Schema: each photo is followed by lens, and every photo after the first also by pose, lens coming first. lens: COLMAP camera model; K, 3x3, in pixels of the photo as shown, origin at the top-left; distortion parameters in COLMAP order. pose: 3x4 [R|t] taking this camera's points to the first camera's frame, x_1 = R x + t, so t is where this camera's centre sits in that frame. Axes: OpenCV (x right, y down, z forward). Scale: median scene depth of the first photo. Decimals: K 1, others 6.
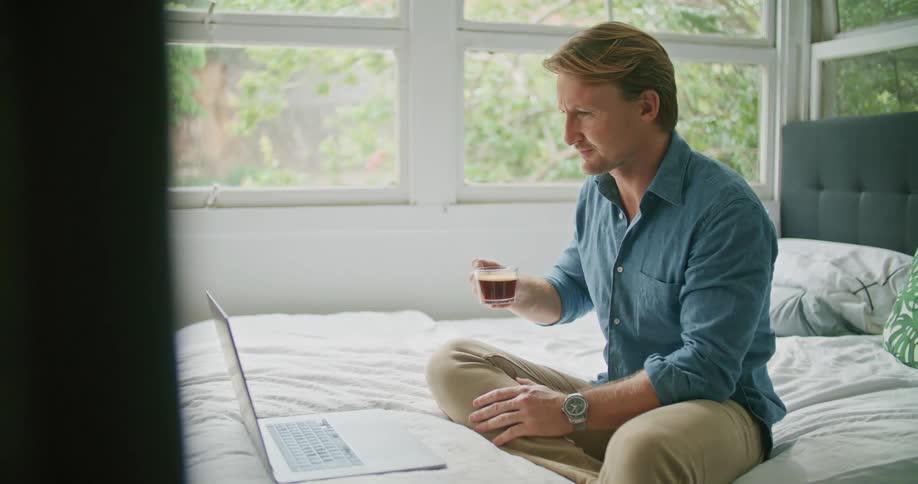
lens RADIAL K [[924.9, 0, 454.1], [0, 924.9, 247.1], [0, 0, 1]] dist [-0.117199, 0.000000]
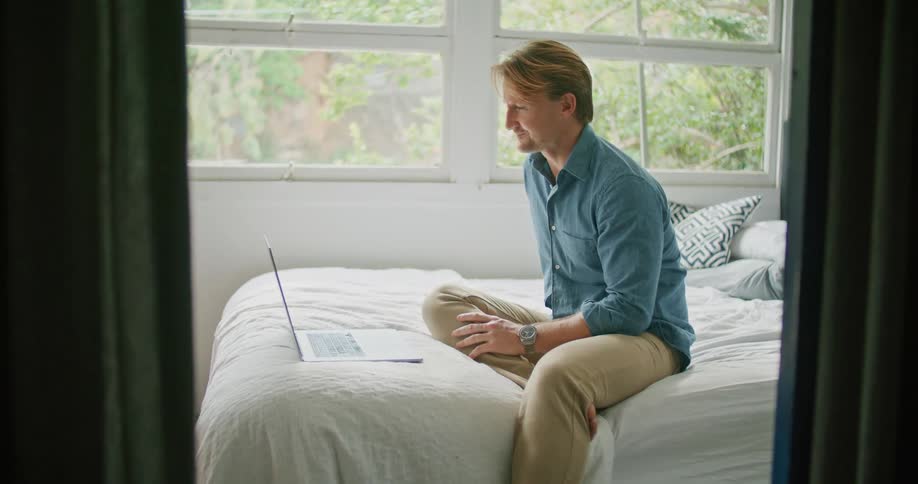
lens RADIAL K [[924.9, 0, 455.6], [0, 924.9, 239.5], [0, 0, 1]] dist [-0.117199, 0.000000]
pose [[0.993990, 0.030151, -0.105233, 0.094782], [-0.029322, 0.999526, 0.009417, 0.017907], [0.105467, -0.006275, 0.994403, -0.212465]]
